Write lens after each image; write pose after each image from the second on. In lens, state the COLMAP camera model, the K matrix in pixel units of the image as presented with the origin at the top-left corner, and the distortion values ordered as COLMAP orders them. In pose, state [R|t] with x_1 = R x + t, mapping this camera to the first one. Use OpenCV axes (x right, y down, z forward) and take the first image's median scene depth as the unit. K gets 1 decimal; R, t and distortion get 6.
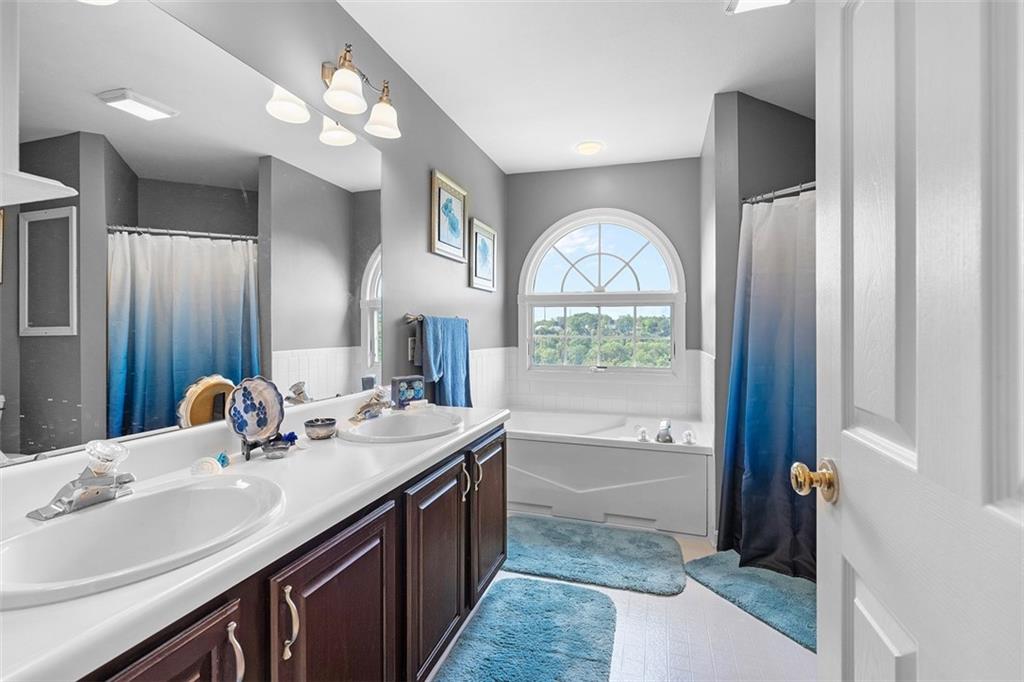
lens RADIAL K [[468.4, 0, 508.1], [0, 468.4, 336.9], [0, 0, 1]] dist [-0.001845, -0.000057]
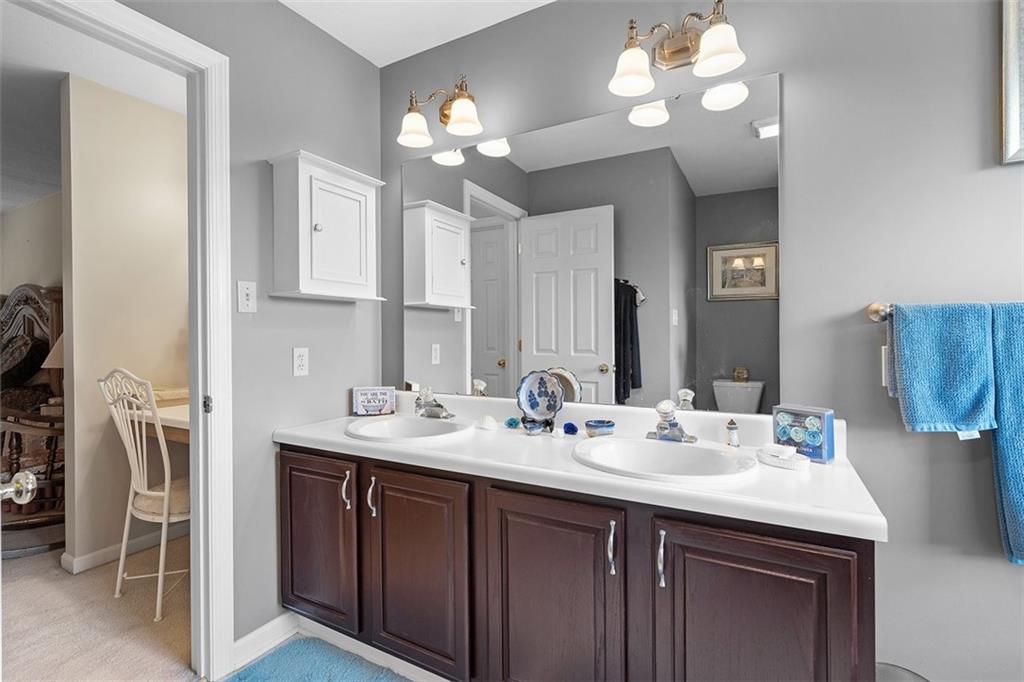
lens RADIAL K [[468.4, 0, 508.1], [0, 468.4, 336.9], [0, 0, 1]] dist [-0.001845, -0.000057]
pose [[-0.196802, -0.000174, -0.980443, 0.371386], [-0.011391, 0.999933, 0.002109, -0.004240], [0.980377, 0.011584, -0.196790, 0.576885]]
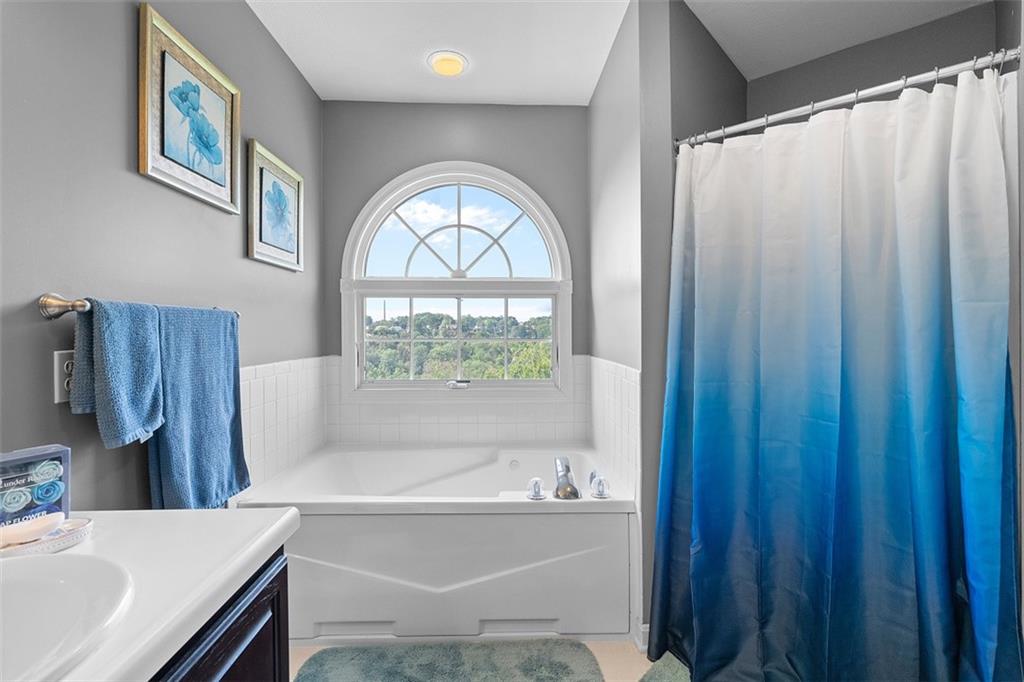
lens RADIAL K [[468.3, 0, 514.0], [0, 468.3, 328.9], [0, 0, 1]] dist [-0.002952, -0.000079]
pose [[0.940024, -0.004482, 0.341078, 0.035534], [0.010301, 0.999831, -0.015253, -0.006473], [-0.340952, 0.017852, 0.939911, 0.385815]]
